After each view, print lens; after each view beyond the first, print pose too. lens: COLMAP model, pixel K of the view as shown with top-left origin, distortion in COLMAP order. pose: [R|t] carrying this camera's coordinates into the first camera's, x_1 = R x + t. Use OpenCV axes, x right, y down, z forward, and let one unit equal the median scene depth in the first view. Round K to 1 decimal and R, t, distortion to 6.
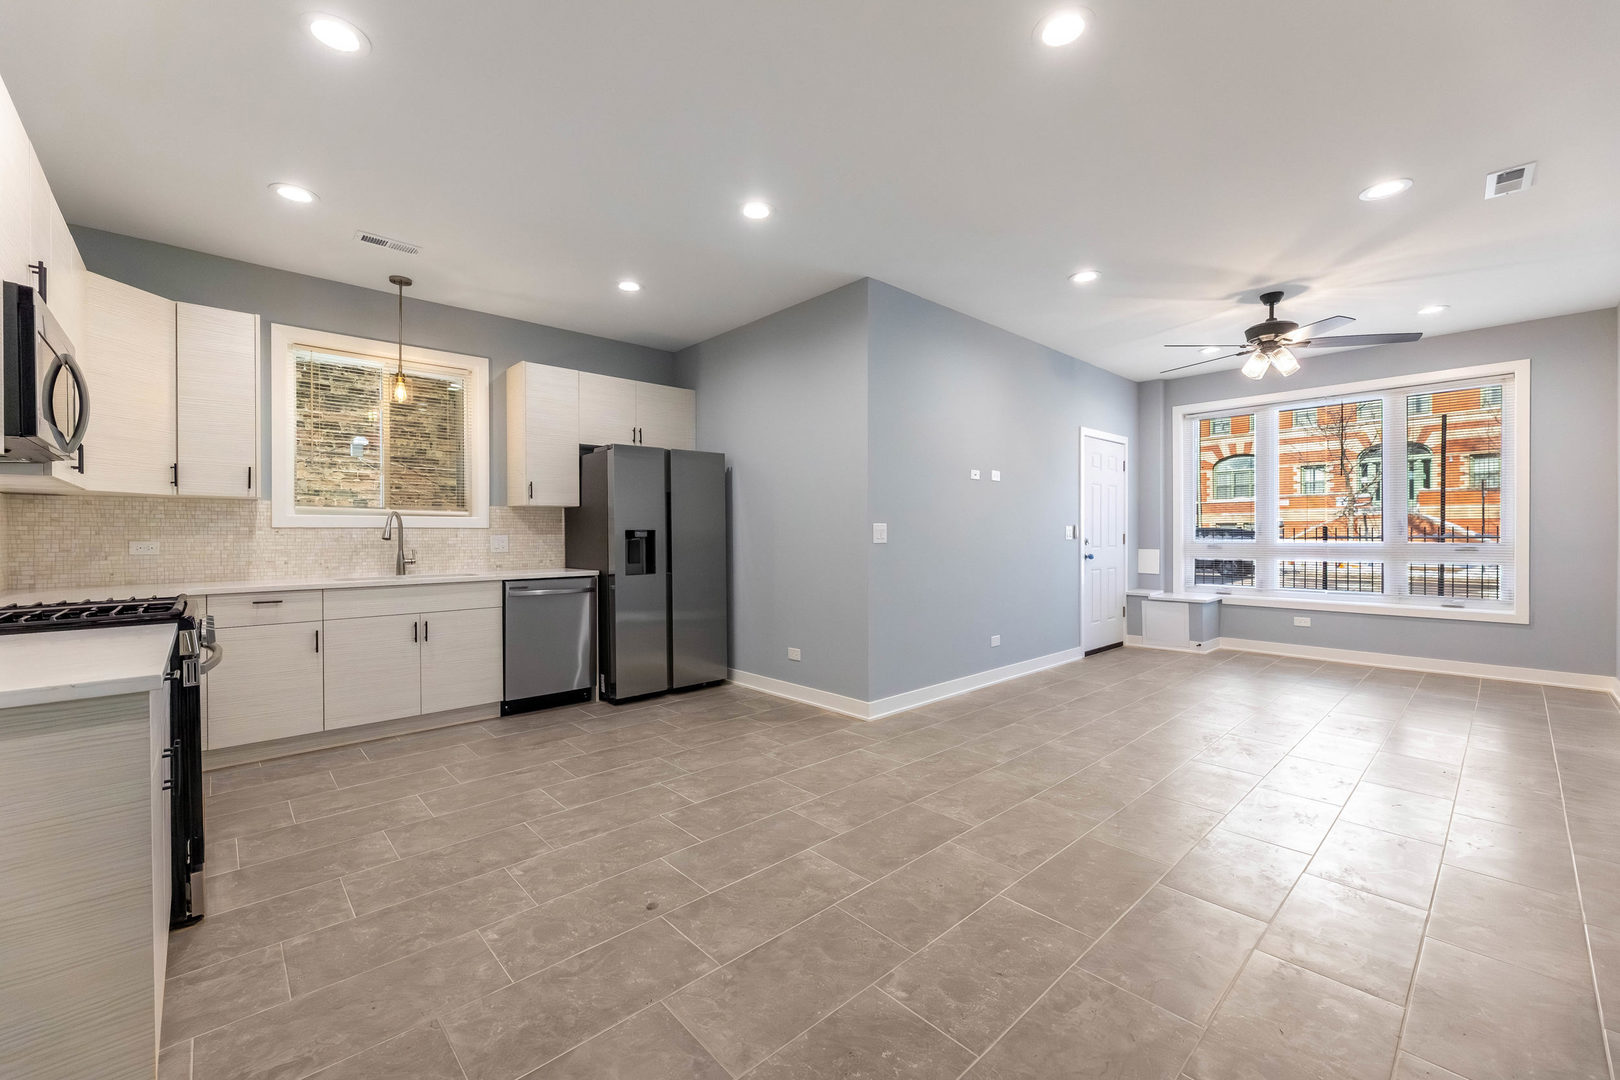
lens RADIAL K [[642.6, 0, 810.0], [0, 642.6, 540.0], [0, 0, 1]] dist [0.000982, 0.000025]
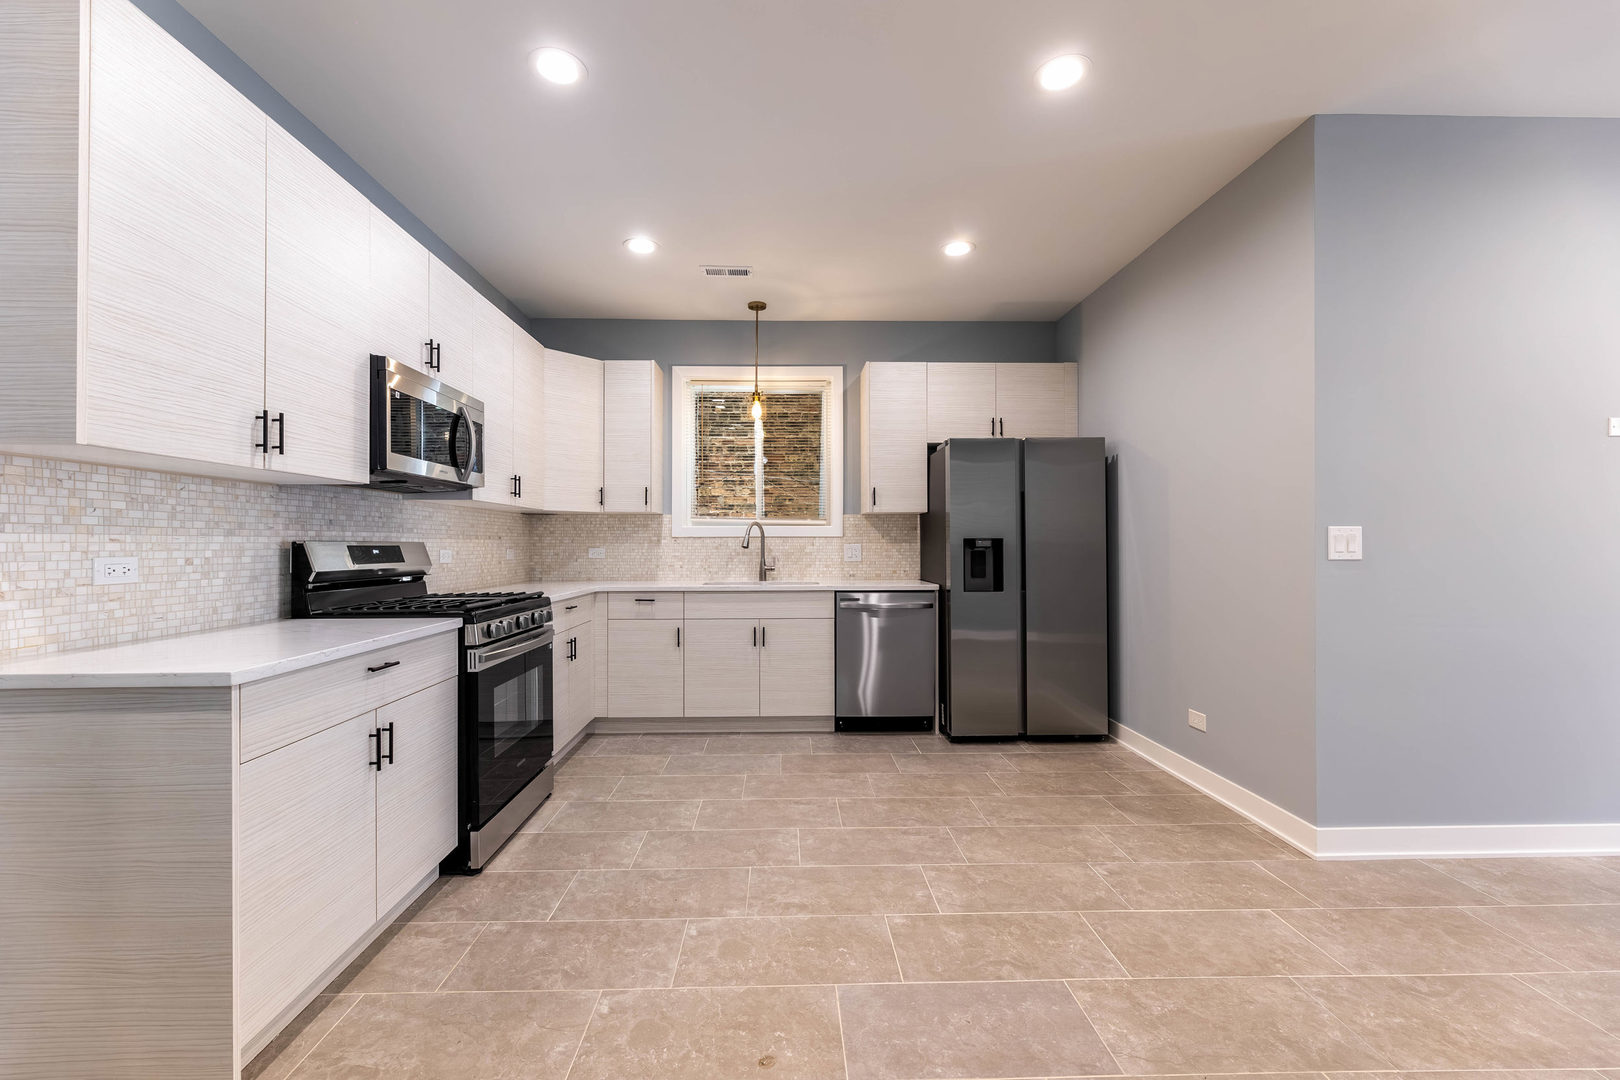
lens RADIAL K [[648.7, 0, 806.5], [0, 648.7, 542.1], [0, 0, 1]] dist [-0.001728, -0.000109]
pose [[0.752415, 0.001260, -0.658688, 0.135552], [-0.007344, 0.999952, -0.006476, -0.003841], [0.658648, 0.009710, 0.752388, 0.244486]]
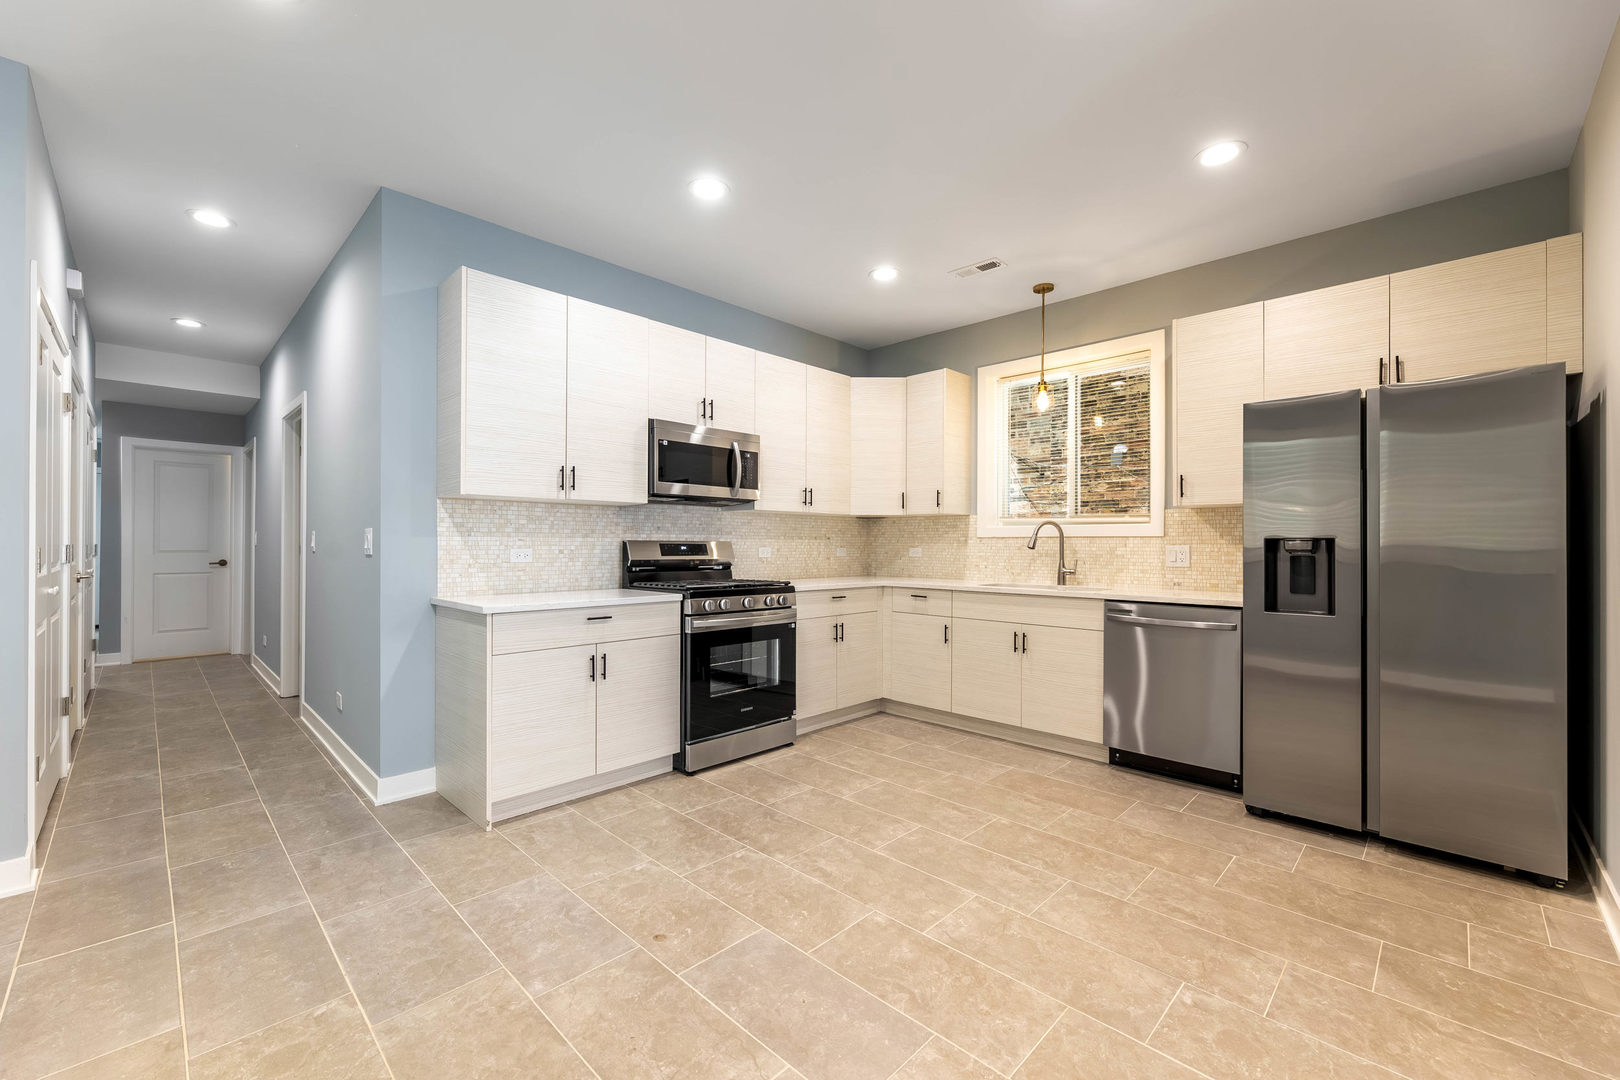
lens RADIAL K [[667.3, 0, 810.0], [0, 667.3, 540.0], [0, 0, 1]] dist [0.000277, -0.000374]
pose [[0.039529, -0.001846, -0.999217, 0.380184], [-0.012766, 0.999916, -0.002352, -0.006993], [0.999137, 0.012849, 0.039502, 0.601361]]
